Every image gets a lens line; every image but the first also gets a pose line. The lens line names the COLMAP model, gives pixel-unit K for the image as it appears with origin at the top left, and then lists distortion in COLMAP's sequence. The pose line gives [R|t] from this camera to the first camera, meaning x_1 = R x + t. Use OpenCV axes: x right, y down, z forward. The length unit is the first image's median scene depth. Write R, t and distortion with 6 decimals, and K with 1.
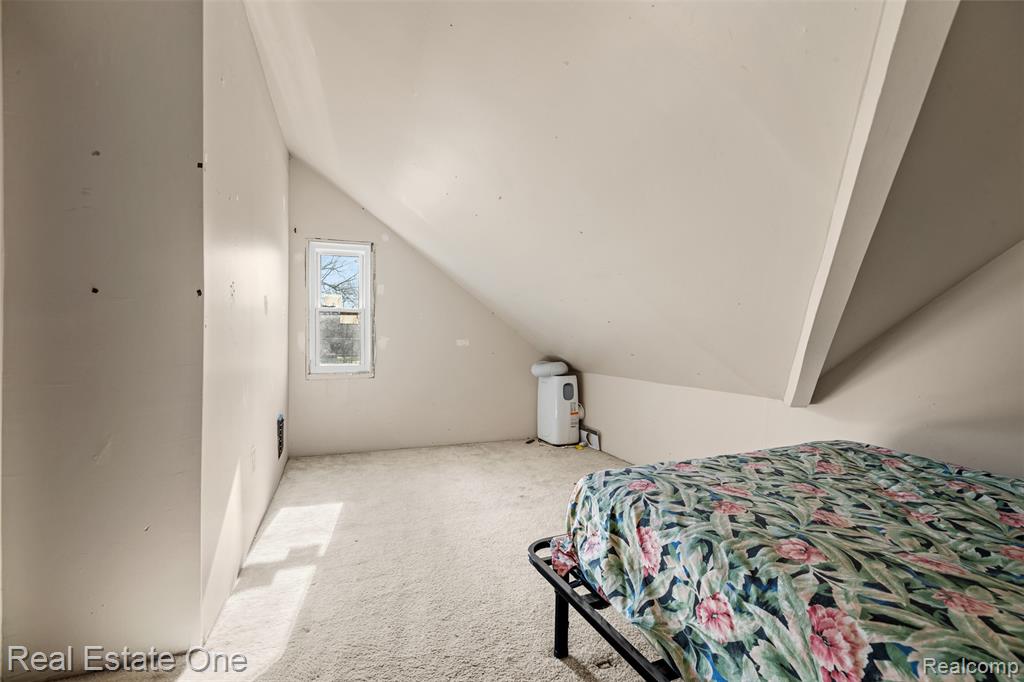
lens RADIAL K [[463.9, 0, 512.4], [0, 463.9, 341.4], [0, 0, 1]] dist [0.009493, -0.000081]
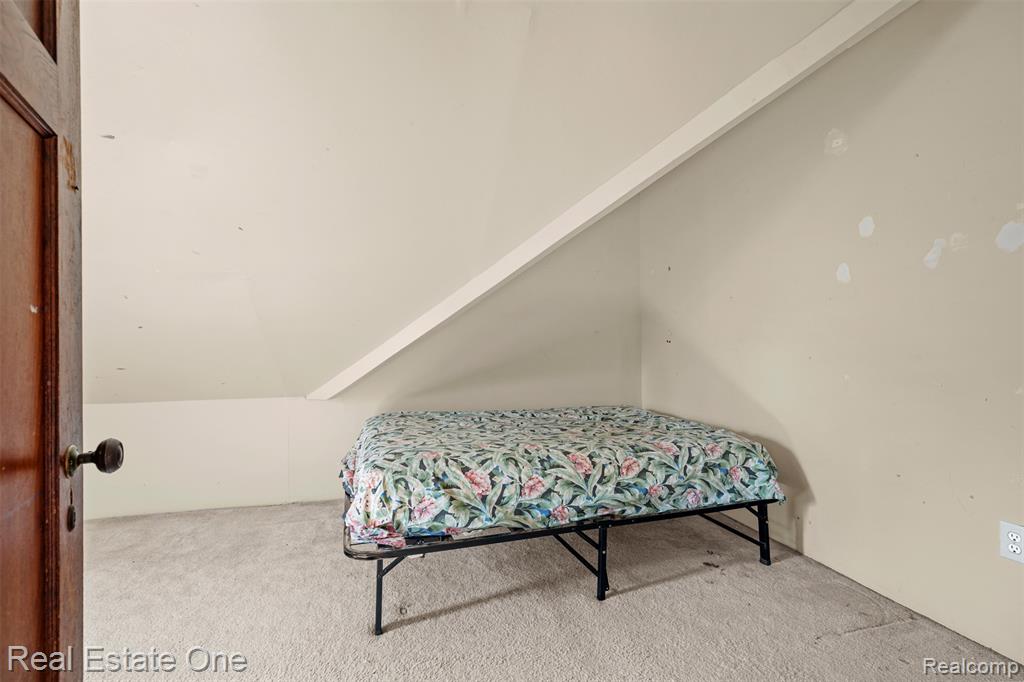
lens RADIAL K [[463.9, 0, 512.4], [0, 463.9, 345.9], [0, 0, 1]] dist [0.009493, -0.000081]
pose [[0.063147, 0.004866, 0.997992, -1.387264], [0.003357, 0.999981, -0.005088, -0.003166], [-0.997999, 0.003672, 0.063129, 0.860252]]
